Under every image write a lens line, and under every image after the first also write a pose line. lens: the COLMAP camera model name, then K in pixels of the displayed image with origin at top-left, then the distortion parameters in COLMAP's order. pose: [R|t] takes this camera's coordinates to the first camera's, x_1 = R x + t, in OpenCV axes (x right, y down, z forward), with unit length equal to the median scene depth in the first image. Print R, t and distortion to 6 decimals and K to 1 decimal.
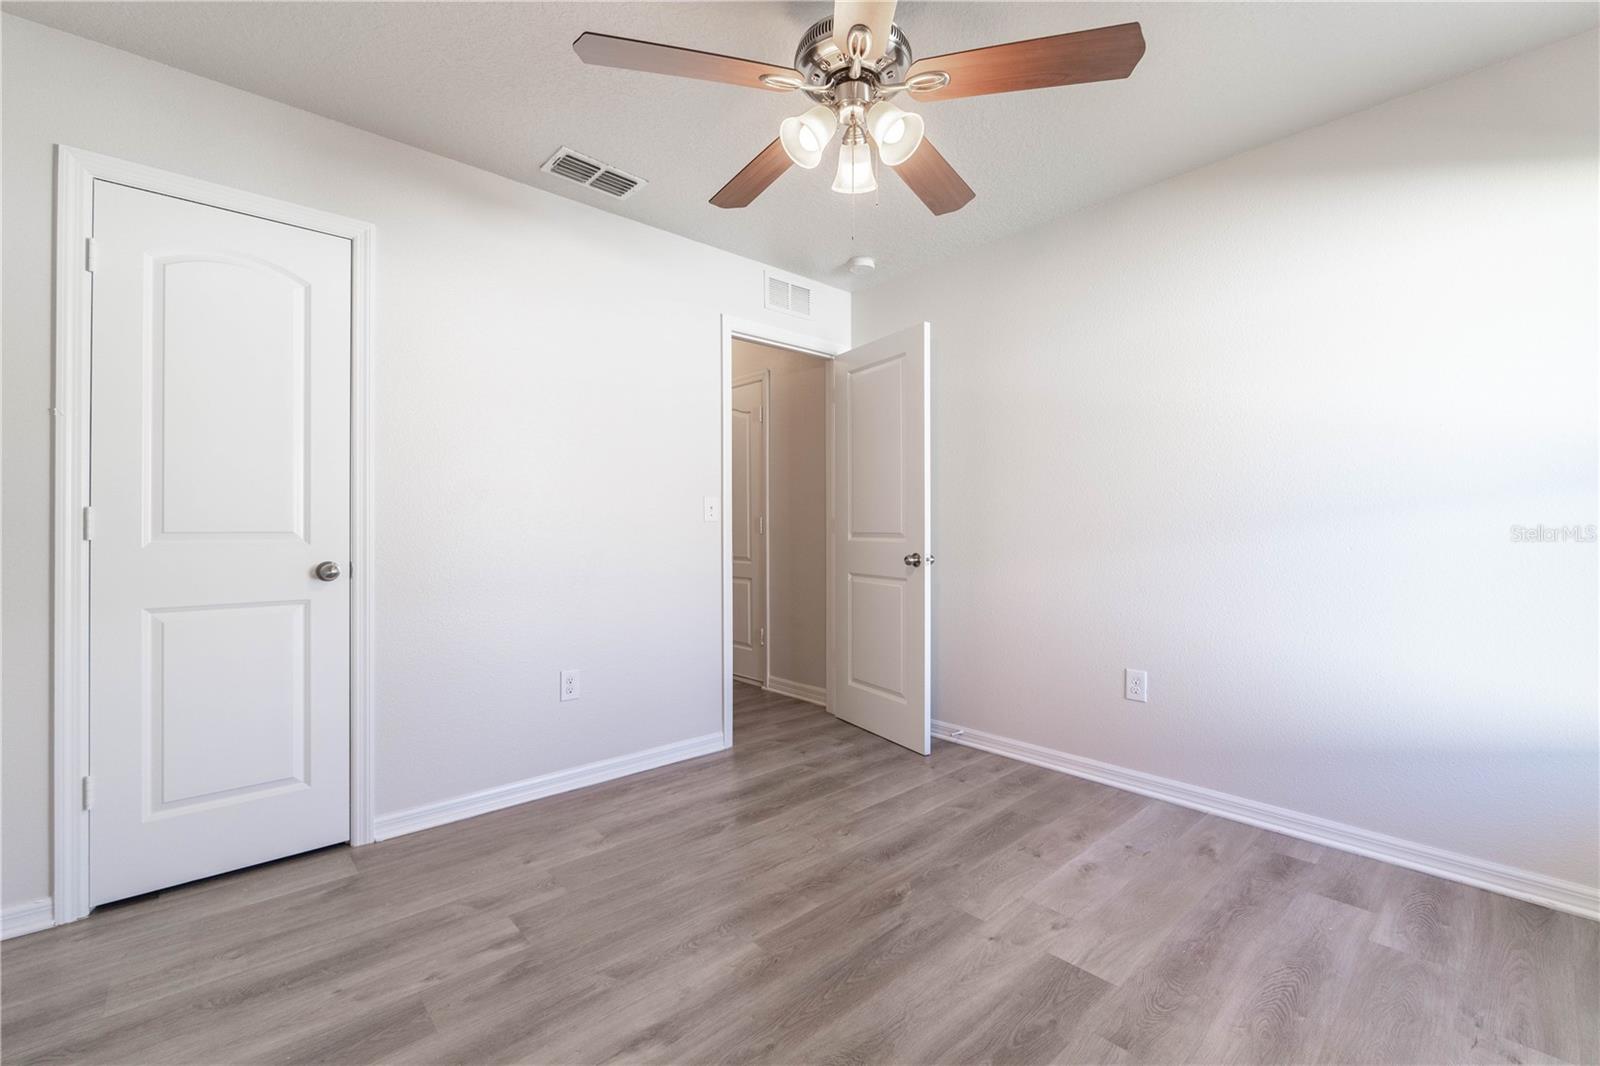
lens RADIAL K [[670.3, 0, 825.0], [0, 670.3, 526.4], [0, 0, 1]] dist [-0.010577, -0.000033]
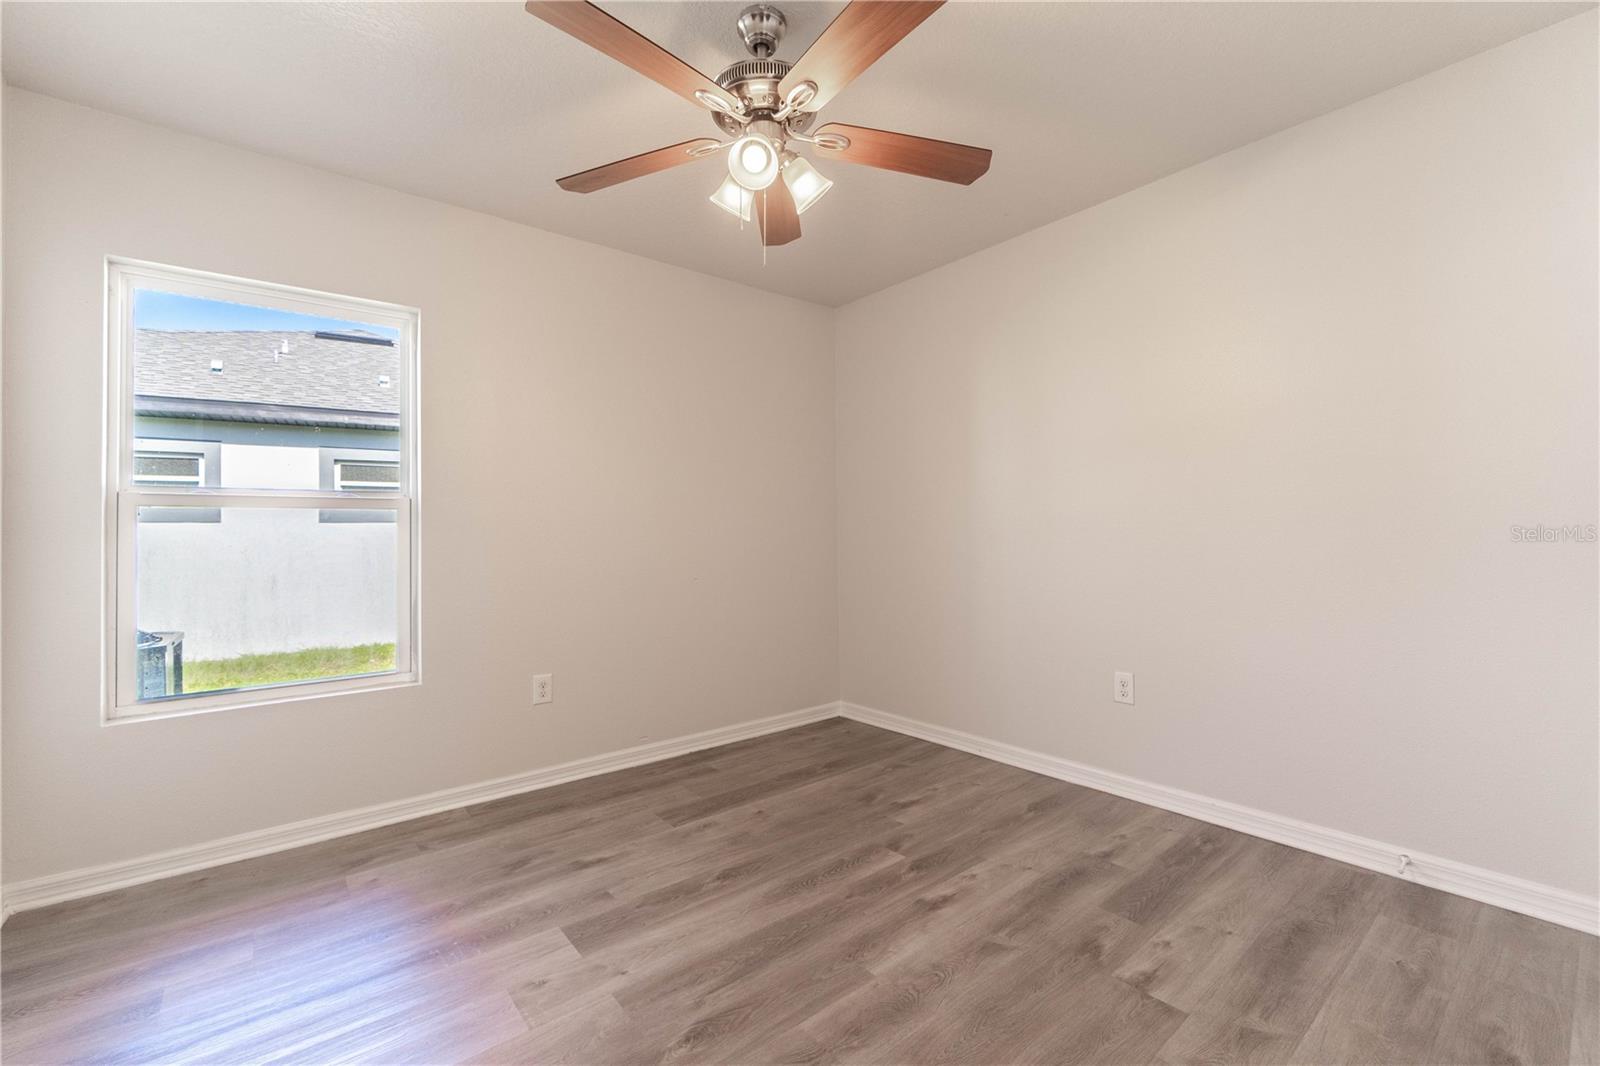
lens RADIAL K [[670.3, 0, 825.0], [0, 670.3, 526.4], [0, 0, 1]] dist [-0.010577, -0.000033]
pose [[-0.998258, 0.016263, 0.056706, -0.101001], [0.015508, 0.999785, -0.013732, 0.003251], [-0.056917, -0.012829, -0.998296, 1.966404]]
